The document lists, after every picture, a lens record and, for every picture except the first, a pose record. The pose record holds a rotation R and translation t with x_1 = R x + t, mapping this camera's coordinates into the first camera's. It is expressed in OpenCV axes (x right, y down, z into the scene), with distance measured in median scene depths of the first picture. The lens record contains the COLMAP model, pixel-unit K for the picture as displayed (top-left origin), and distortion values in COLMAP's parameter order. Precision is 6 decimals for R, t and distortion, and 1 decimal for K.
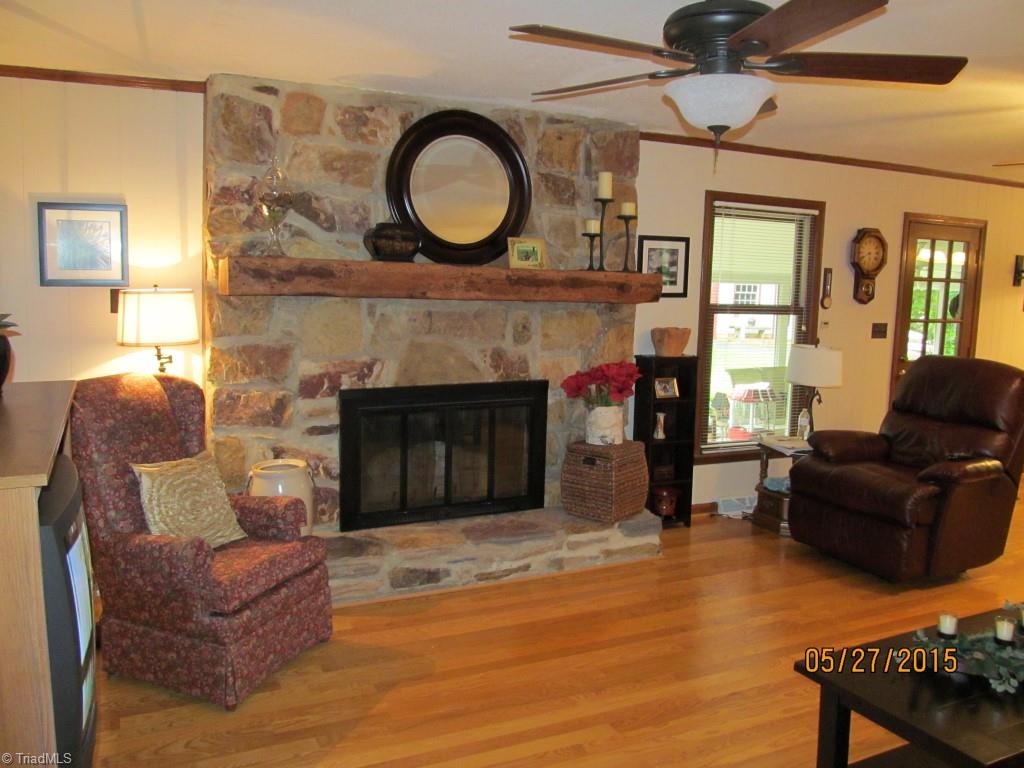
lens RADIAL K [[855.7, 0, 512.0], [0, 855.7, 384.0], [0, 0, 1]] dist [-0.003807, -0.003184]
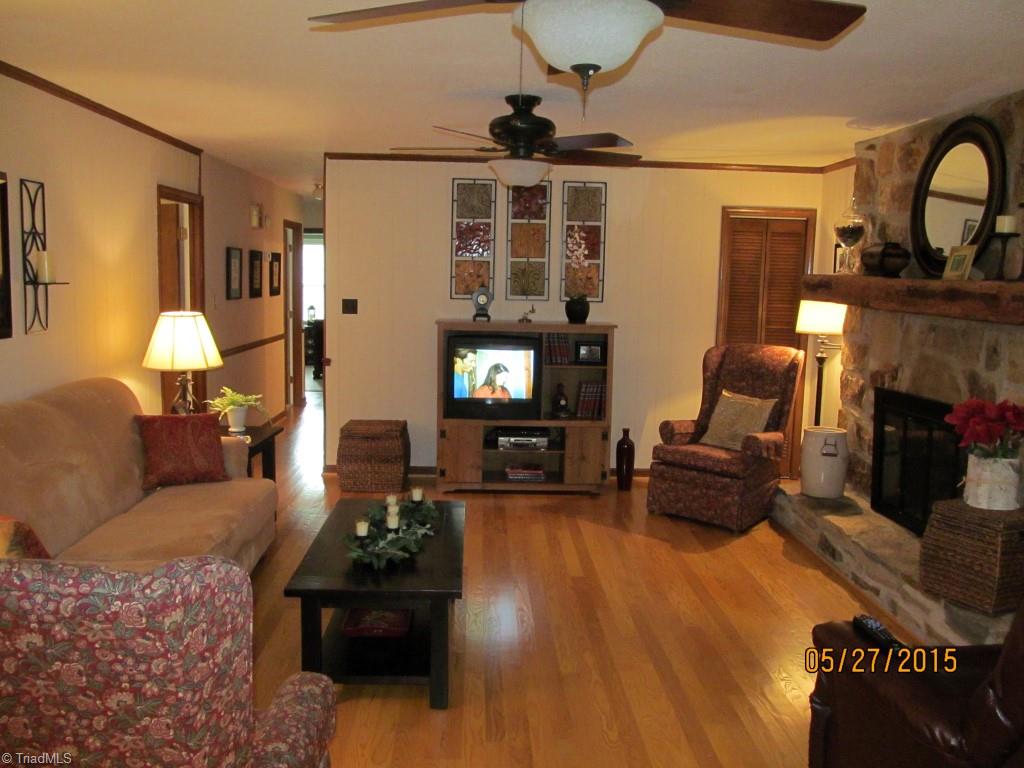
lens RADIAL K [[855.7, 0, 512.0], [0, 855.7, 384.0], [0, 0, 1]] dist [-0.003807, -0.003184]
pose [[-0.398328, 0.078671, -0.913863, 0.993323], [-0.160614, 0.974939, 0.153936, -0.089336], [0.903071, 0.208096, -0.375710, 0.915470]]
